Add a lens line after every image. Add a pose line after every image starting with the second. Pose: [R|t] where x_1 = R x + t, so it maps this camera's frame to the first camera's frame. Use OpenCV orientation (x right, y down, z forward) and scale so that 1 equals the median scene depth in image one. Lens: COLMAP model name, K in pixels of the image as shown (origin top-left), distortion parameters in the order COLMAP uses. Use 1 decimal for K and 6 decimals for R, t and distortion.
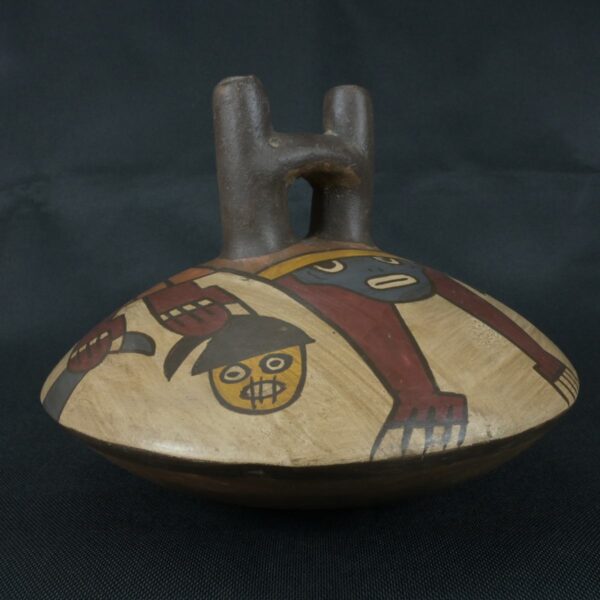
lens RADIAL K [[680.8, 0, 300.0], [0, 680.8, 300.0], [0, 0, 1]] dist [0.001482, -0.025056]
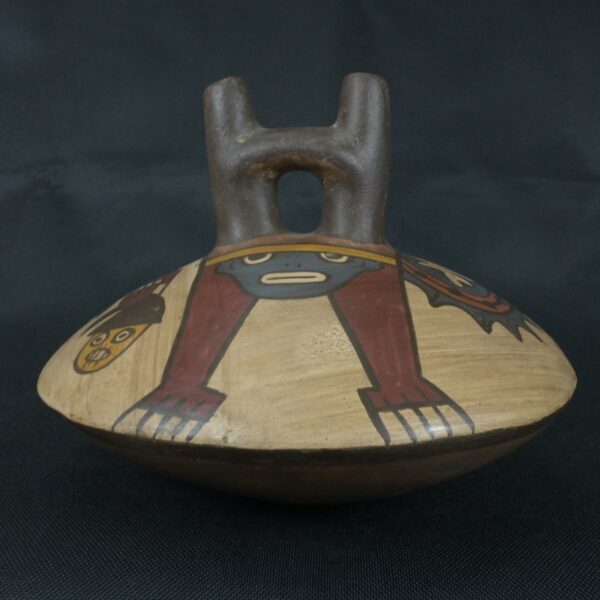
lens RADIAL K [[680.8, 0, 300.0], [0, 680.8, 300.0], [0, 0, 1]] dist [0.001482, -0.025056]
pose [[0.746111, 0.106637, -0.657227, 0.884828], [-0.101553, 0.993768, 0.045954, -0.046916], [0.658031, 0.032457, 0.752291, 0.317717]]
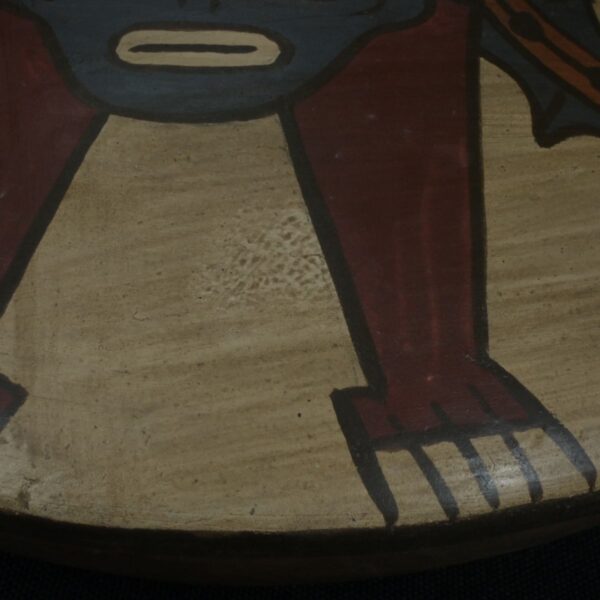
lens RADIAL K [[2024.7, 0, 300.0], [0, 2024.7, 300.0], [0, 0, 1]] dist [0.006200, -0.597915]
pose [[0.751674, 0.350213, -0.558871, 0.974383], [-0.148947, 0.915620, 0.373435, -0.372765], [0.642496, -0.197459, 0.740411, 0.194342]]
